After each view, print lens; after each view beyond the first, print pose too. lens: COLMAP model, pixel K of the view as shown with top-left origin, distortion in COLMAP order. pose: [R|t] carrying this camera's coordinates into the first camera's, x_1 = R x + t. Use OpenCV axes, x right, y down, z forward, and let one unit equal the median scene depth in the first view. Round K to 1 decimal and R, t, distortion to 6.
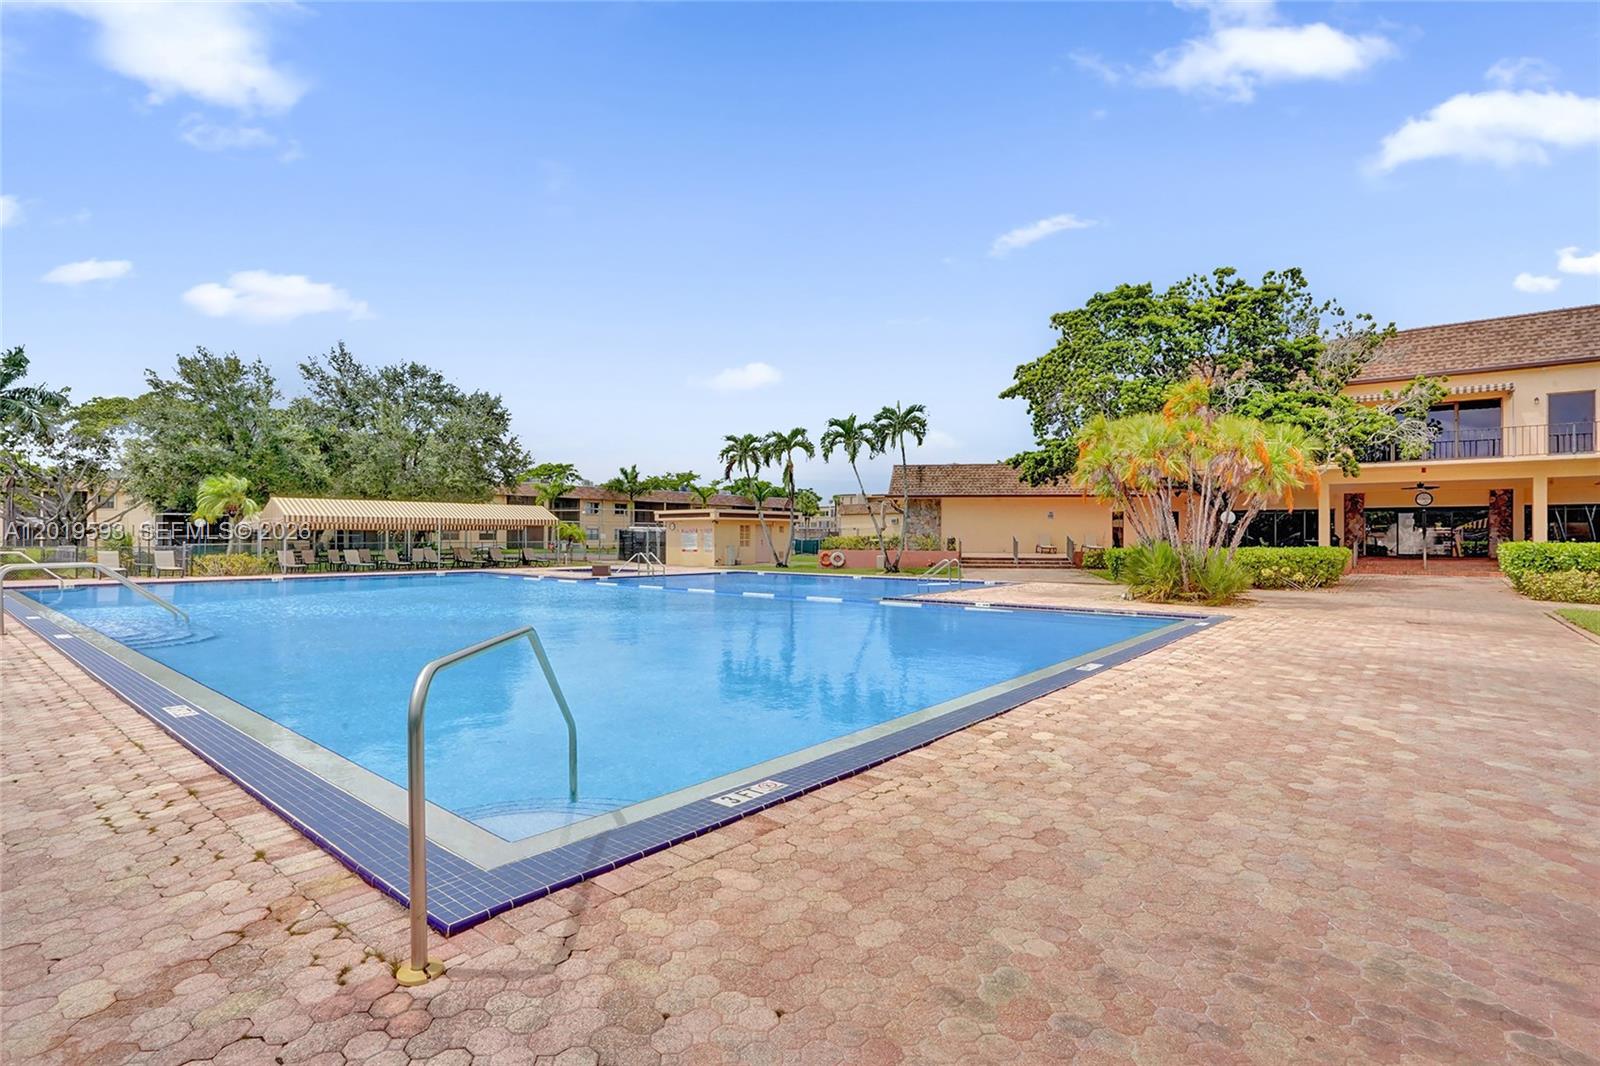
lens RADIAL K [[759.8, 0, 795.1], [0, 759.8, 527.0], [0, 0, 1]] dist [-0.004548, -0.001128]
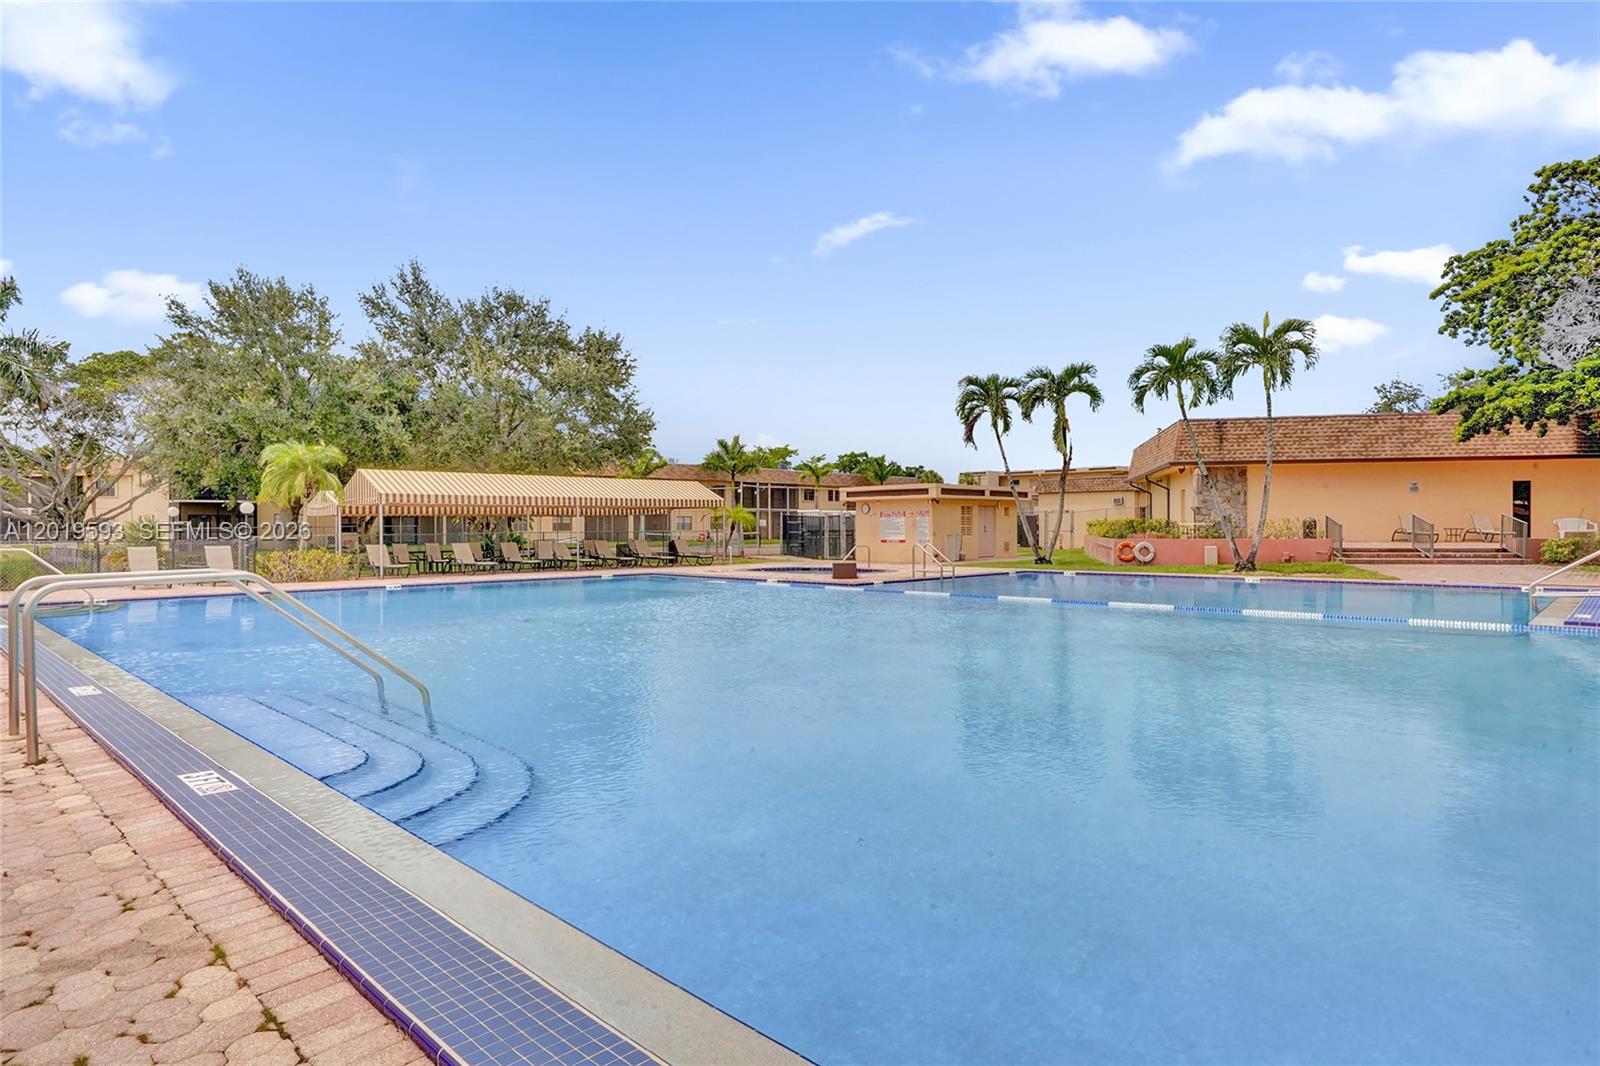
lens RADIAL K [[878.4, 0, 804.2], [0, 878.4, 540.1], [0, 0, 1]] dist [-0.003354, 0.001054]
pose [[0.998518, -0.007152, -0.053941, -0.174322], [0.008642, 0.999586, 0.027442, 0.005899], [0.053723, -0.027867, 0.998167, 0.152286]]
